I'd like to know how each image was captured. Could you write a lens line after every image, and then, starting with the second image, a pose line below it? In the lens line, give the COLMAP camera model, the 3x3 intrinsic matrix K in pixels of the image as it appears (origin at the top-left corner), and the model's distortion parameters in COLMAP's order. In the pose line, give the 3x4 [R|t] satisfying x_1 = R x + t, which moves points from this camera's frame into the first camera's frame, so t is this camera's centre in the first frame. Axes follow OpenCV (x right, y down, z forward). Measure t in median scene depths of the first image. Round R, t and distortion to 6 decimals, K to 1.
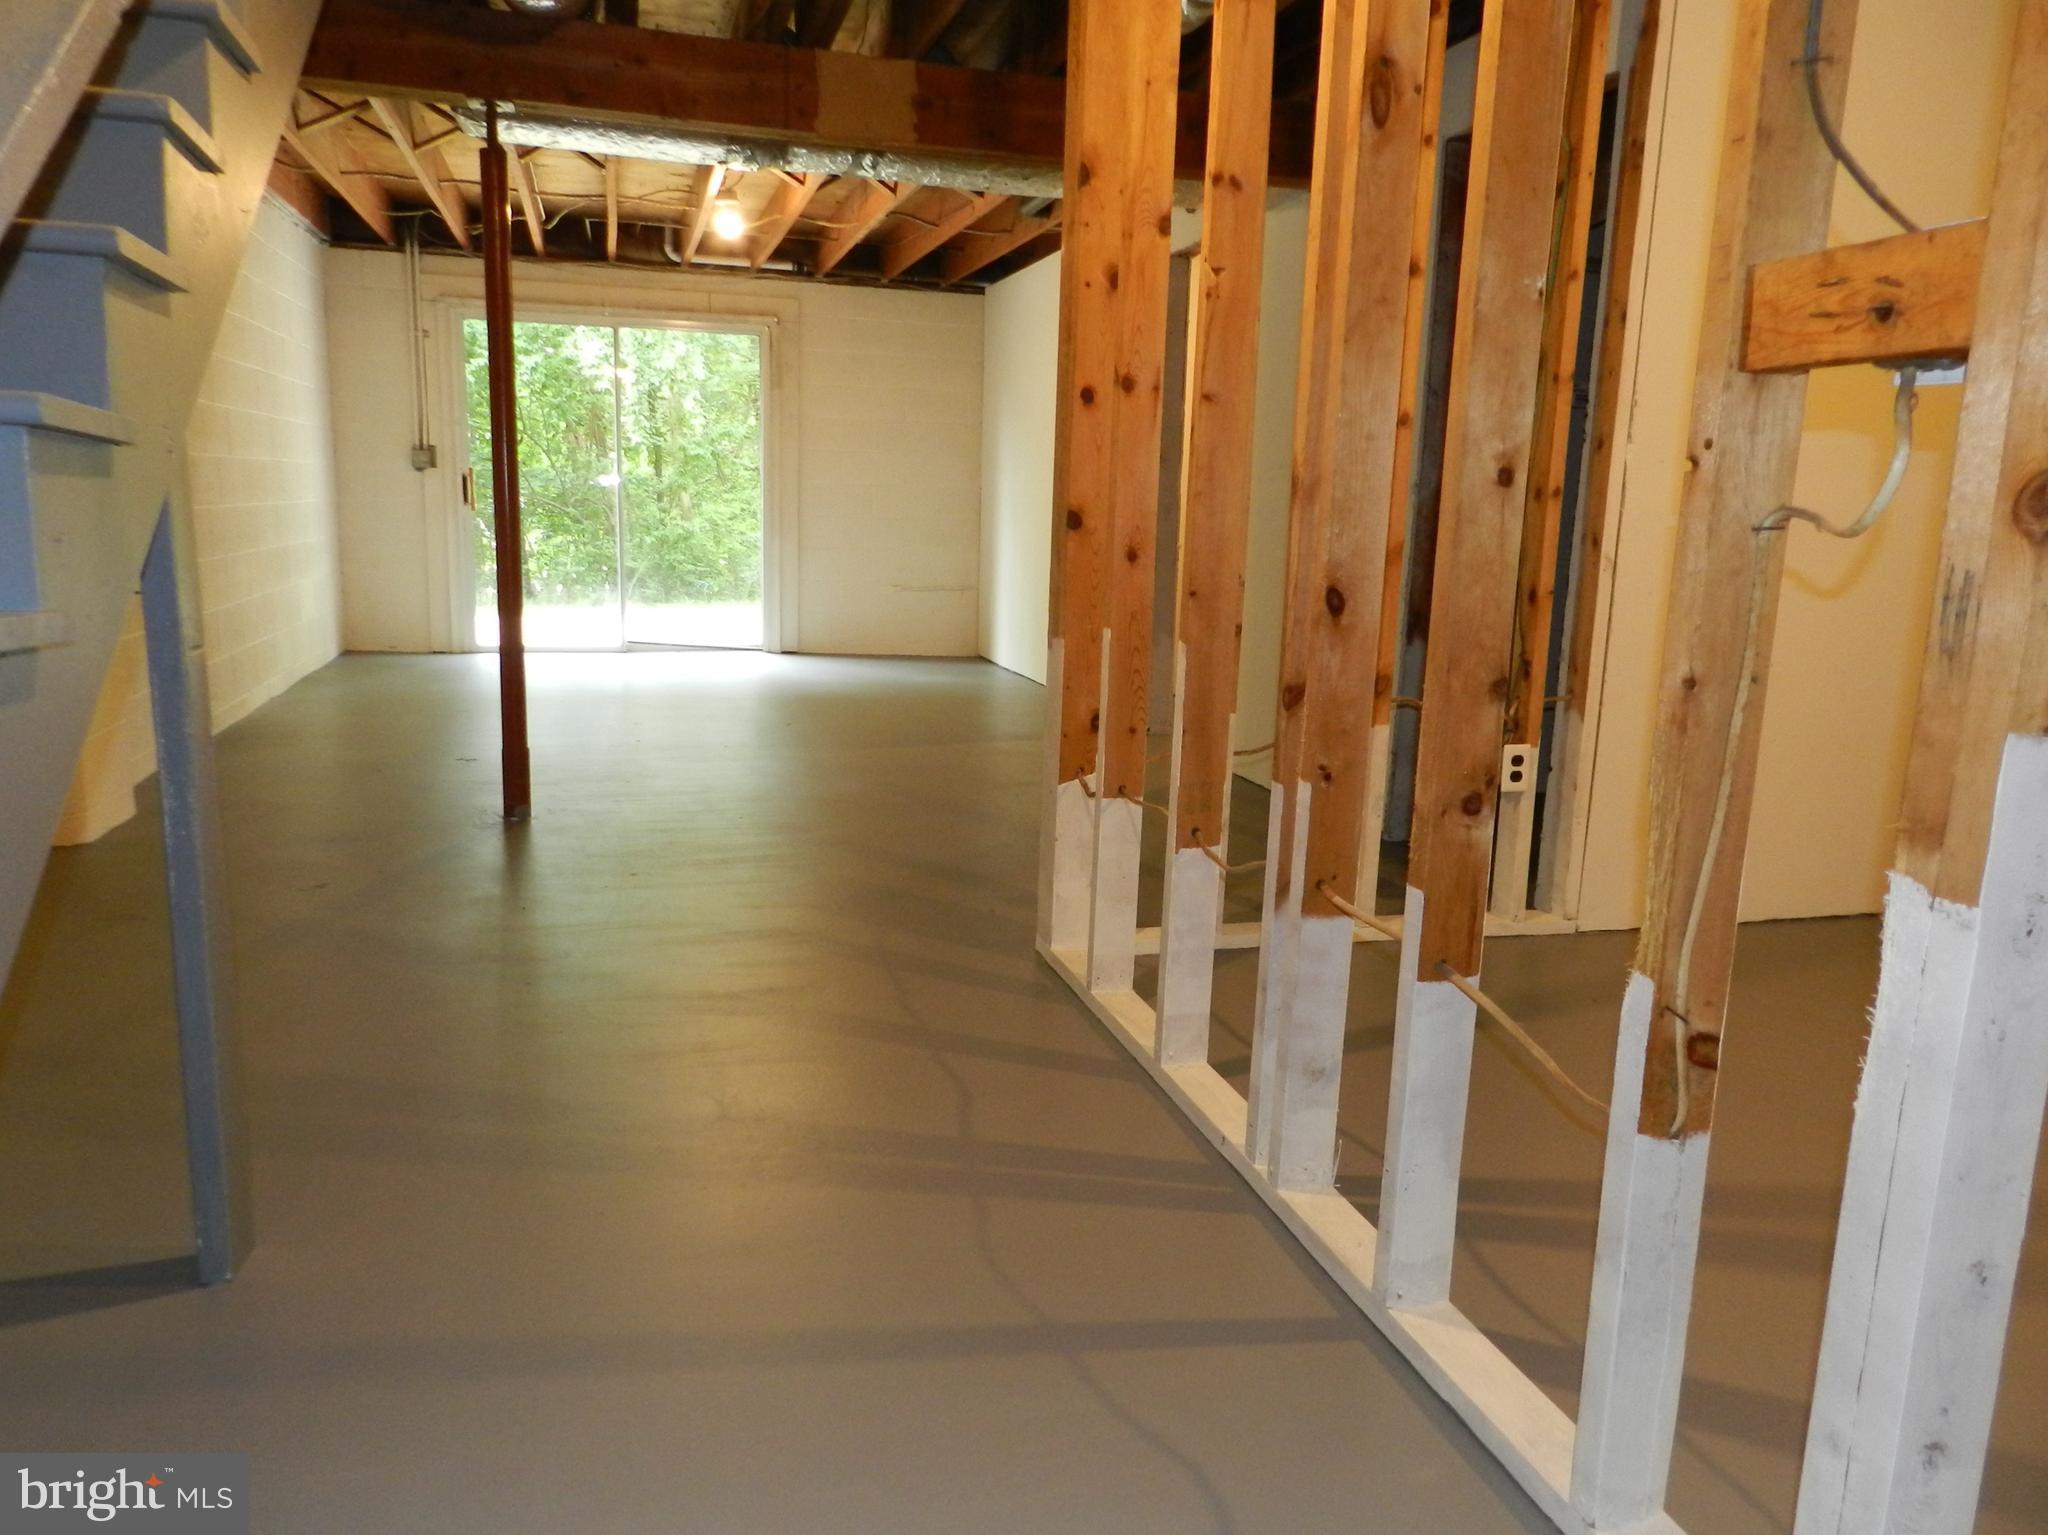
lens RADIAL K [[1461.3, 0, 1026.8], [0, 1461.3, 766.1], [0, 0, 1]] dist [0.022275, -0.010464]
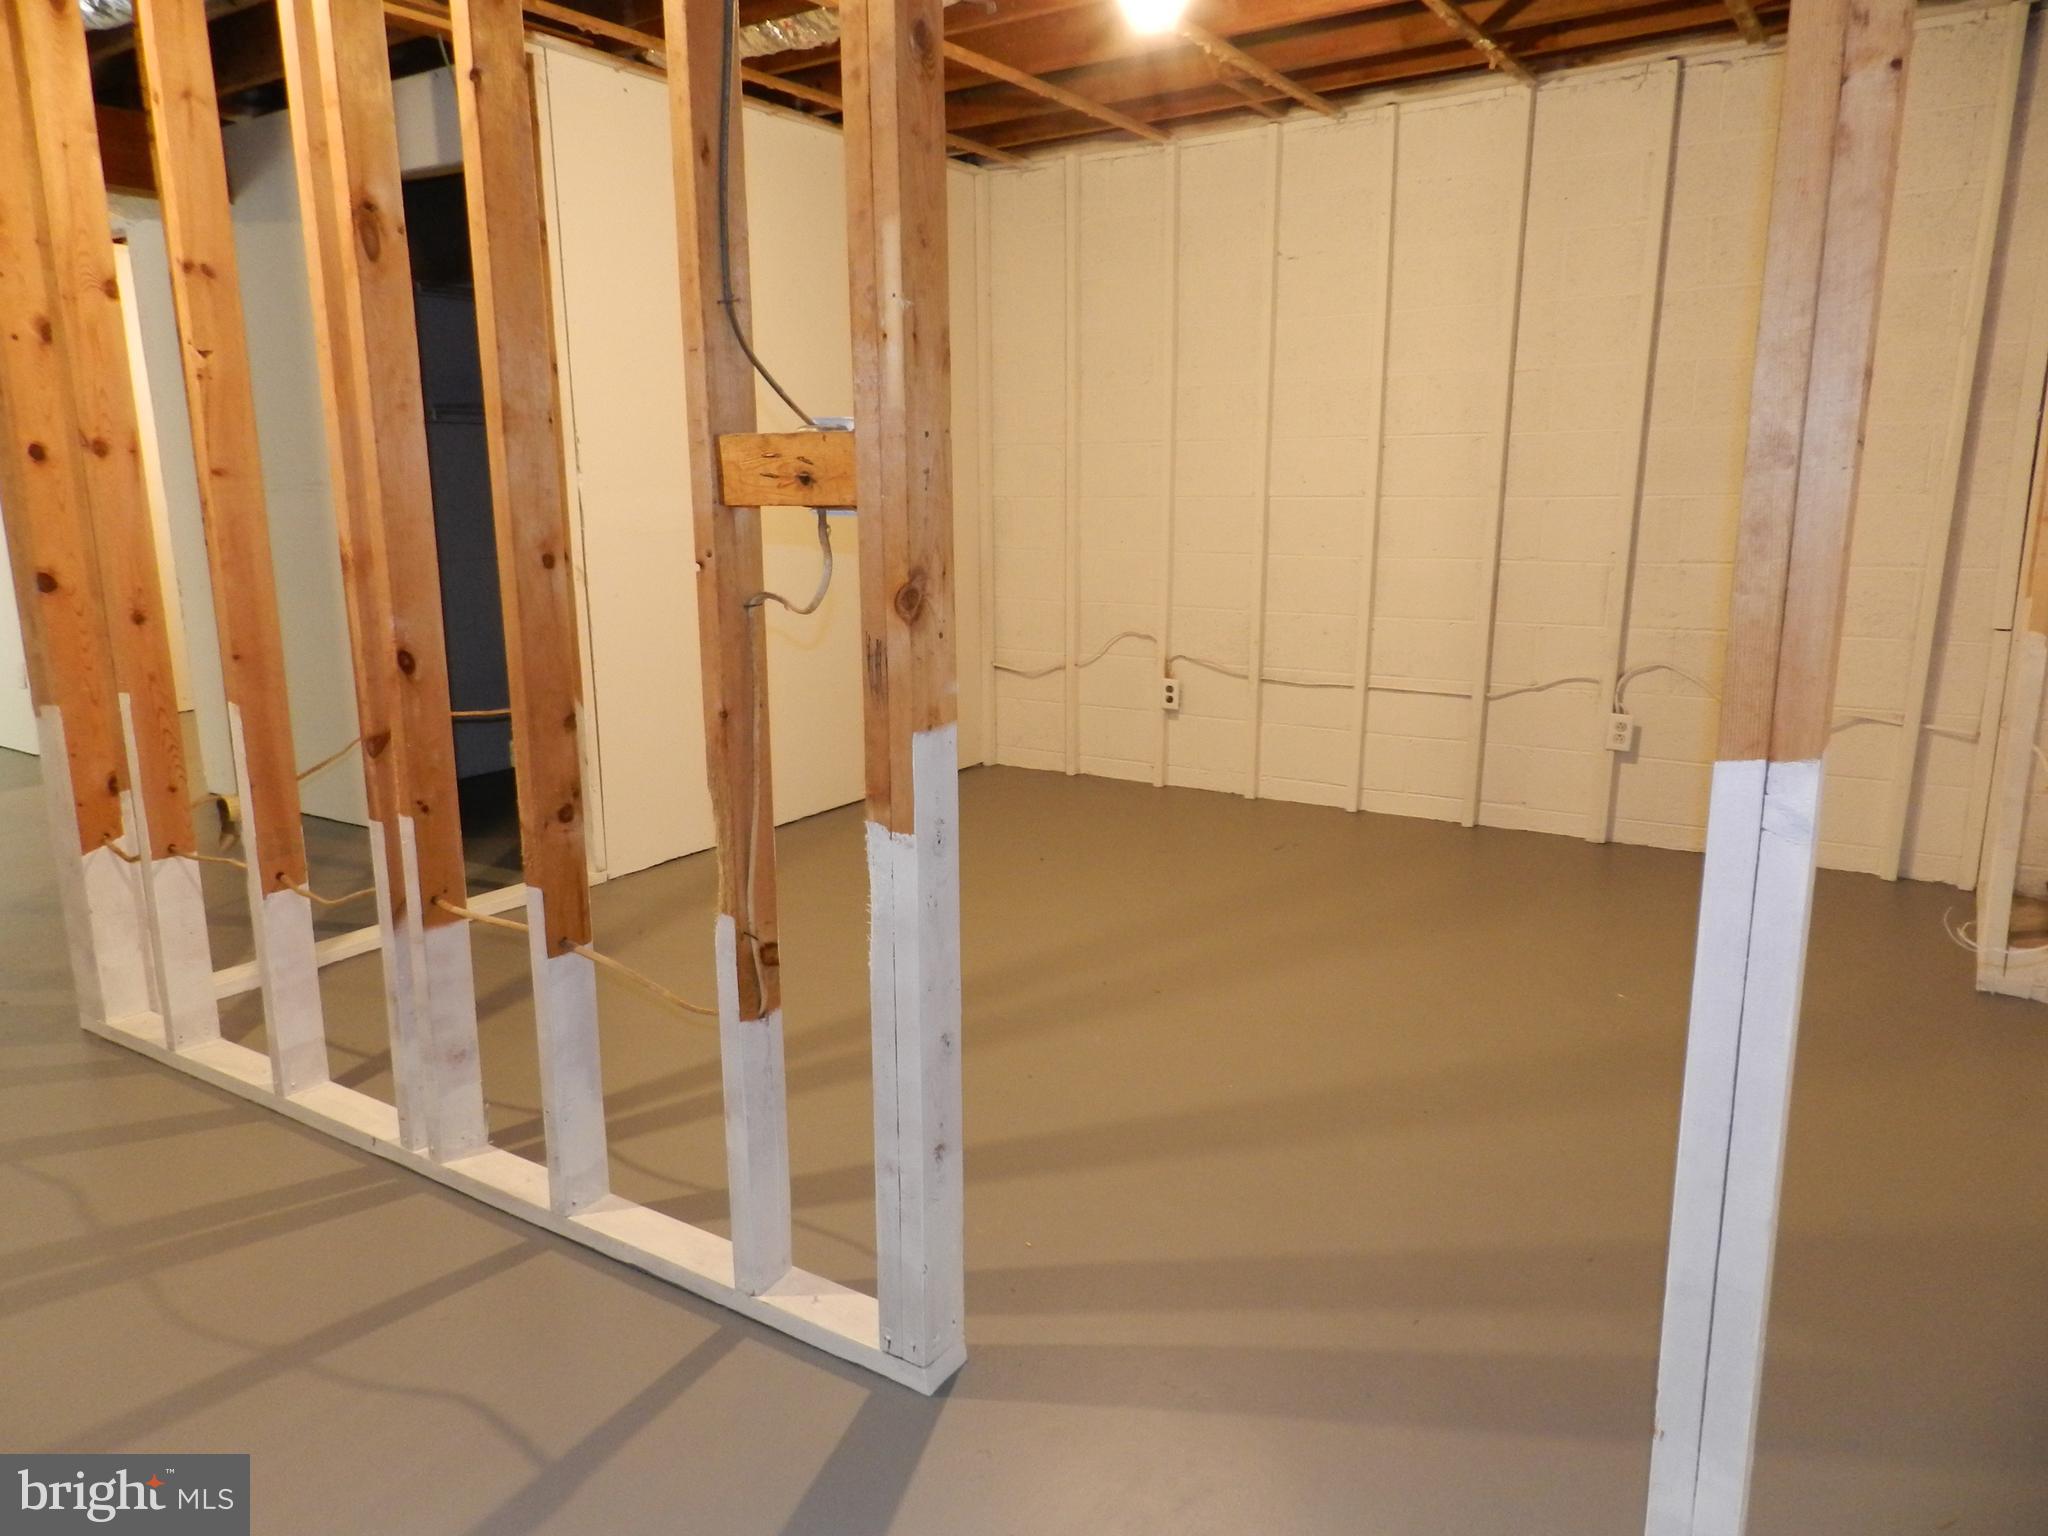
lens RADIAL K [[1381.1, 0, 1024.5], [0, 1381.1, 763.0], [0, 0, 1]] dist [0.021854, -0.008746]
pose [[0.750114, -0.172822, 0.638327, -0.161261], [0.151065, 0.984507, 0.089028, -0.065046], [-0.643823, 0.029647, 0.764600, -0.188523]]
